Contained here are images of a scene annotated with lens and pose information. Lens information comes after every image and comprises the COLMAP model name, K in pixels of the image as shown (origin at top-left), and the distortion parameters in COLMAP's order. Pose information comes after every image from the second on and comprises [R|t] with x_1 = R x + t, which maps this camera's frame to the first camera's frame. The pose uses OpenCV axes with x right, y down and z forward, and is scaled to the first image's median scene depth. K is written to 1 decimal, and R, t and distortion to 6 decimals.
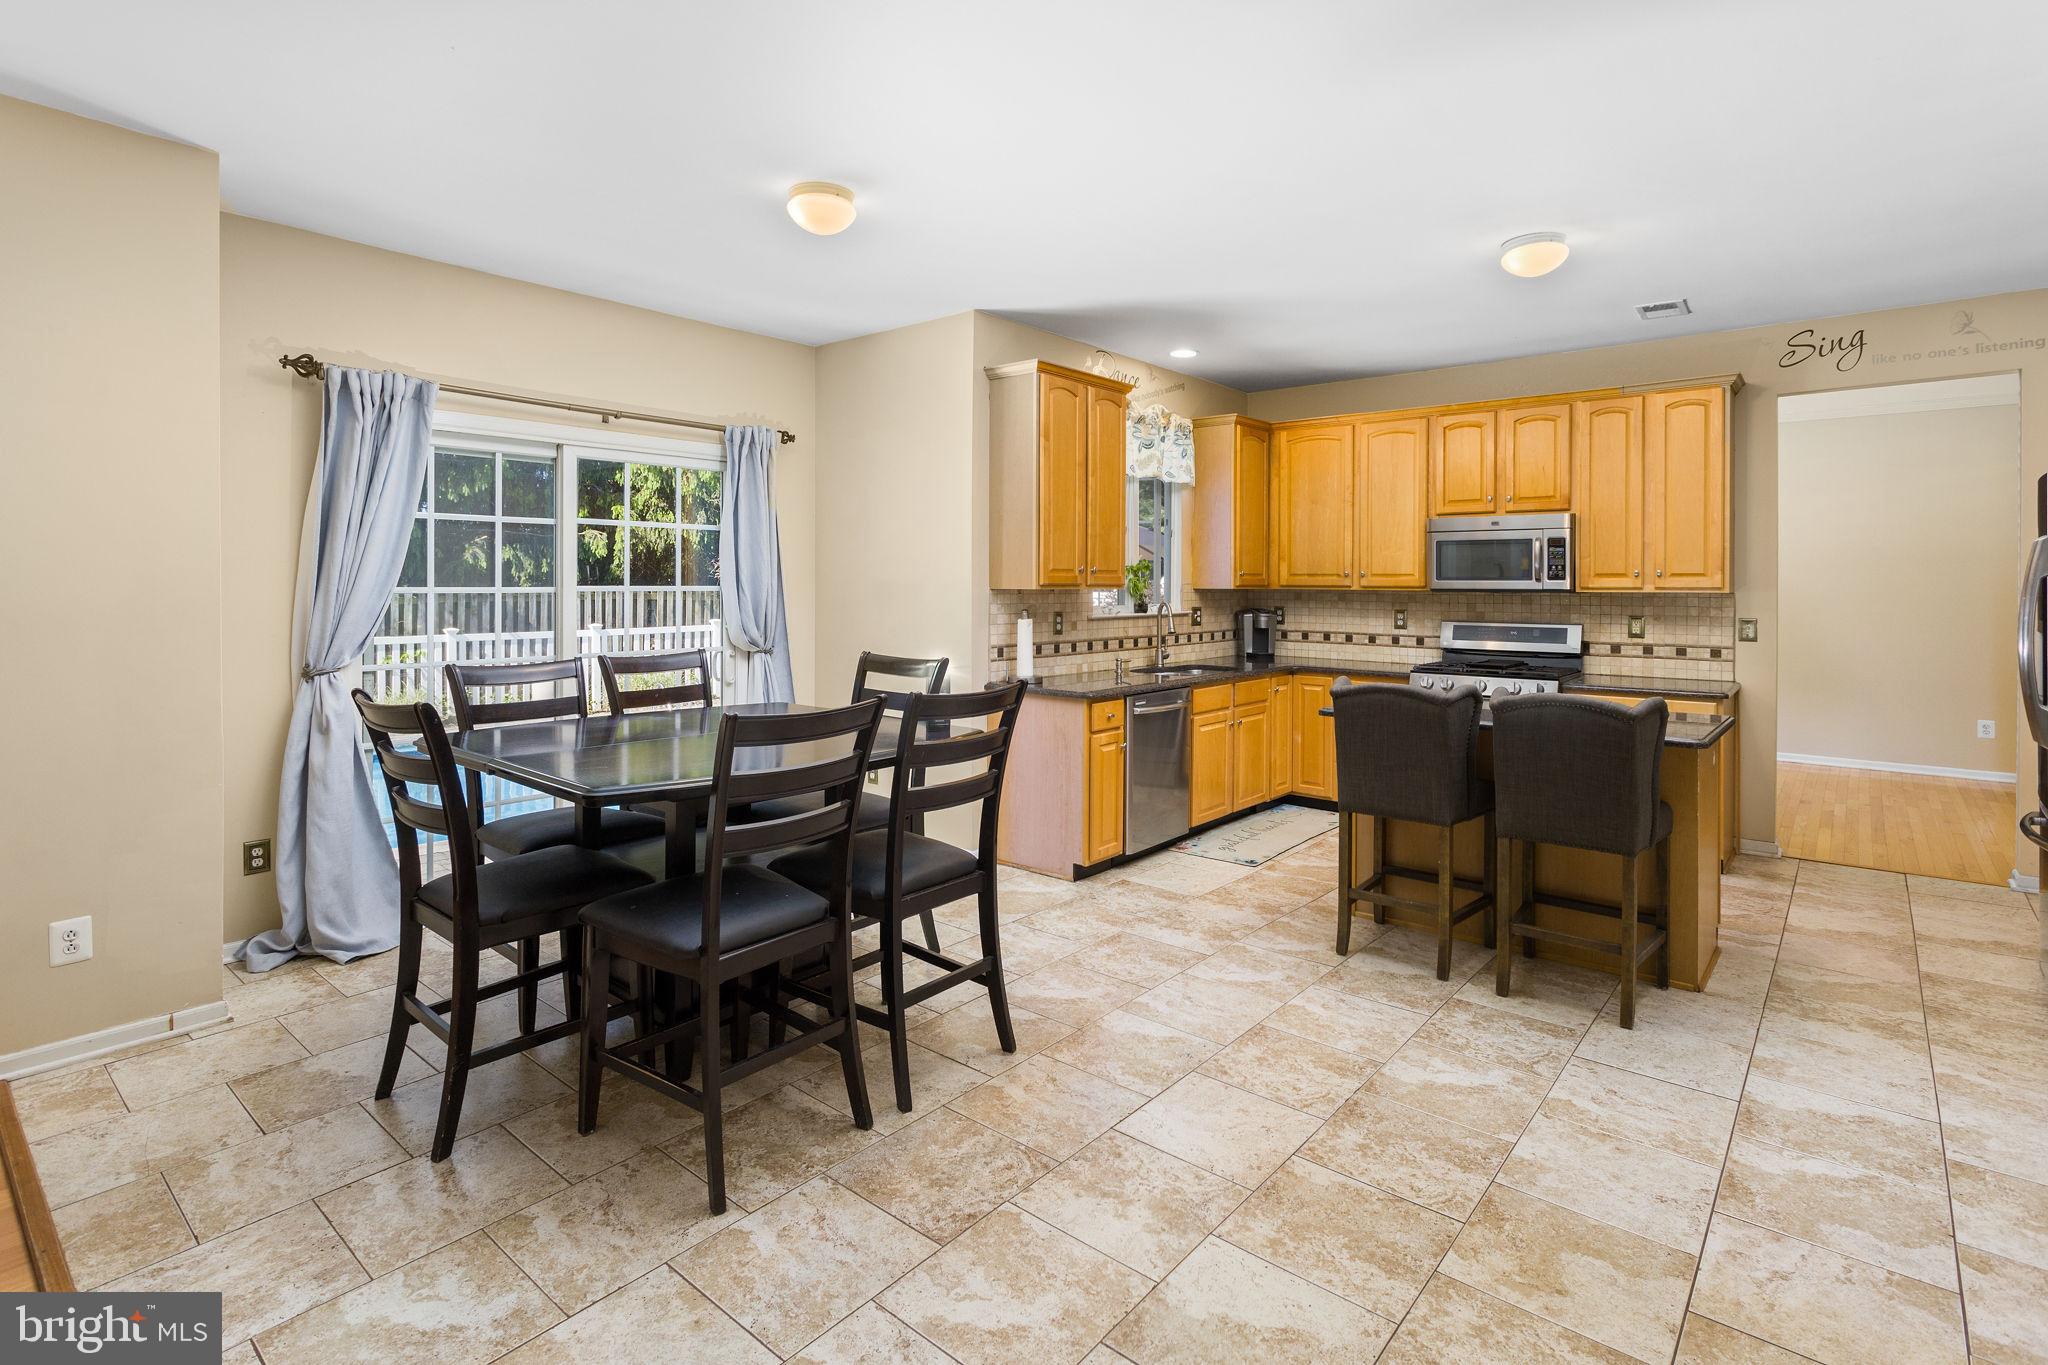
lens RADIAL K [[999.1, 0, 1024.5], [0, 999.1, 580.8], [0, 0, 1]] dist [-0.001121, 0.000093]
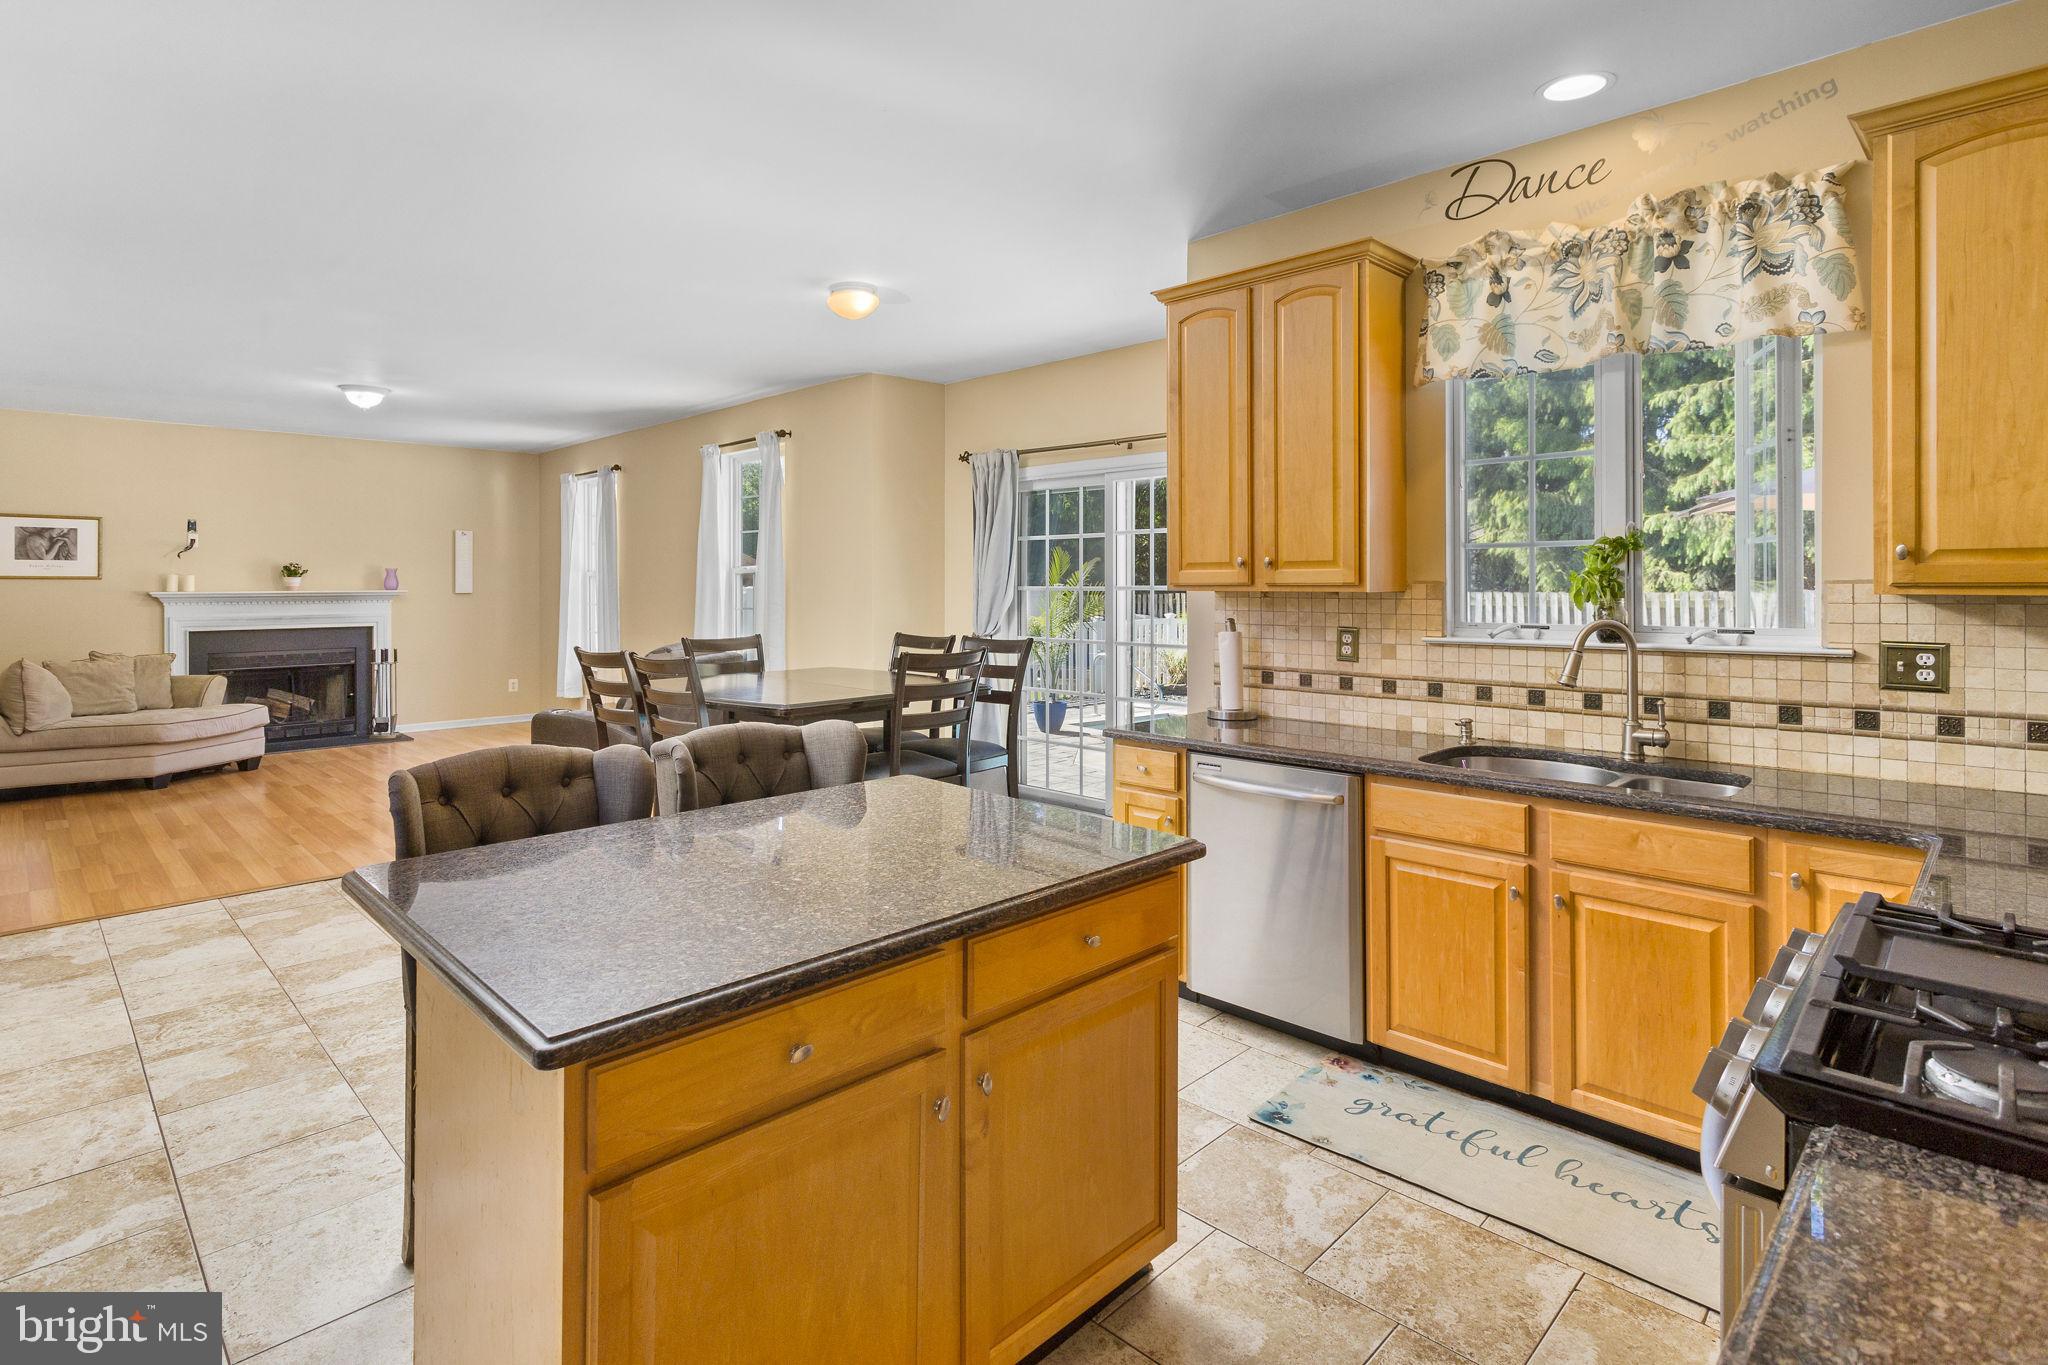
lens RADIAL K [[1018.6, 0, 978.5], [0, 1018.6, 583.4], [0, 0, 1]] dist [-0.000372, 0.000413]
pose [[-0.102944, -0.002990, -0.994683, 0.656224], [0.005150, 0.999980, -0.003539, 0.004099], [0.994674, -0.005487, -0.102927, 0.767941]]
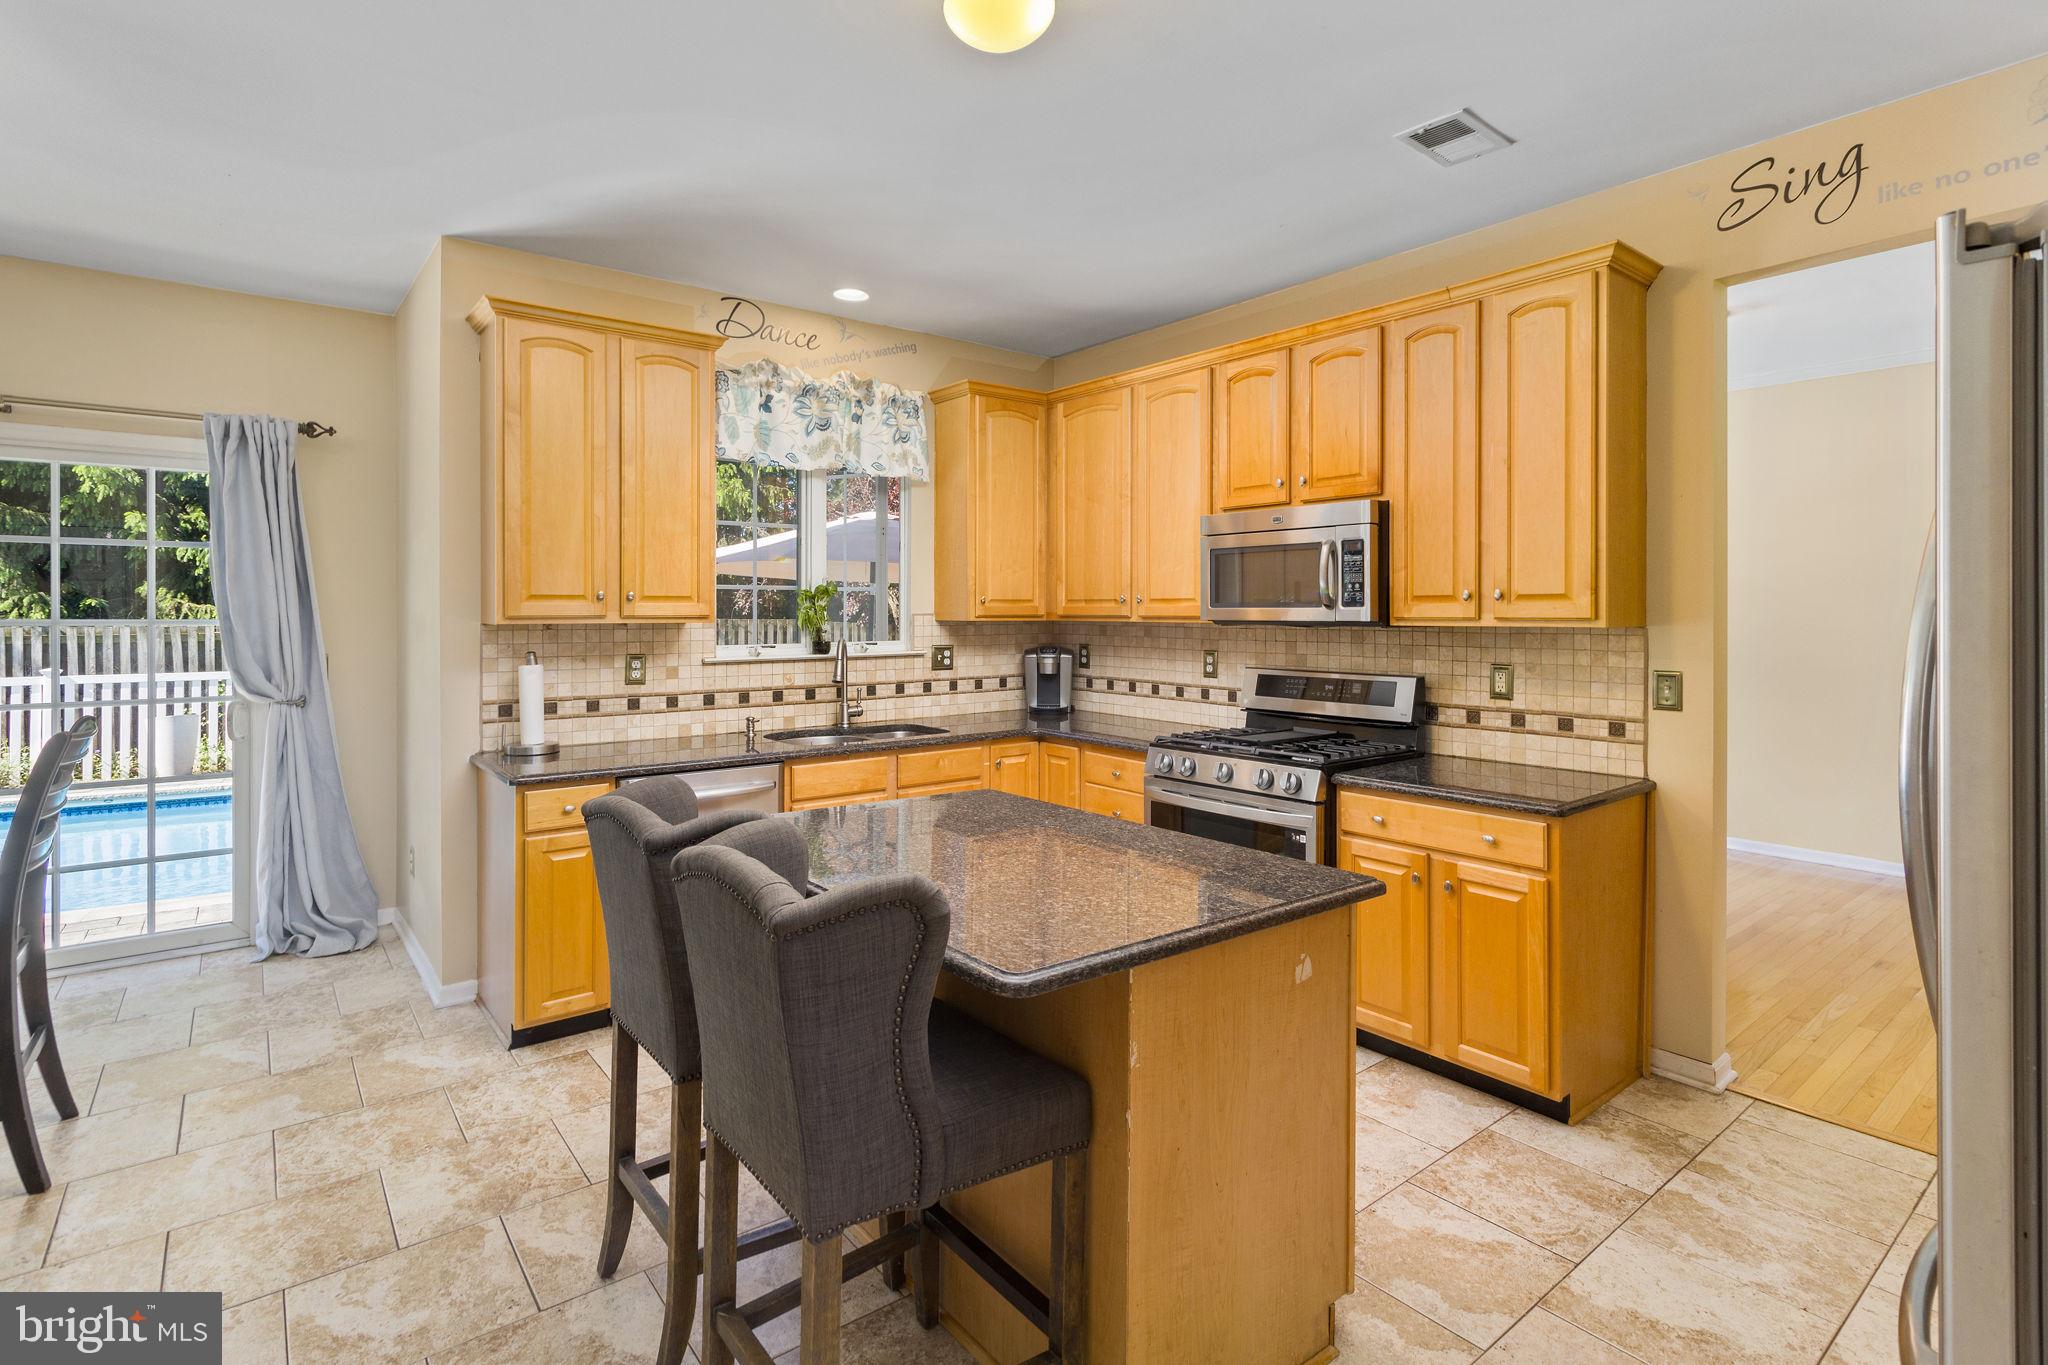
lens RADIAL K [[996.4, 0, 1021.3], [0, 996.4, 614.8], [0, 0, 1]] dist [-0.000115, 0.000124]
pose [[0.980064, -0.003178, -0.198659, 0.419597], [0.004166, 0.999981, 0.004557, 0.000568], [0.198640, -0.005294, 0.980058, 0.317248]]
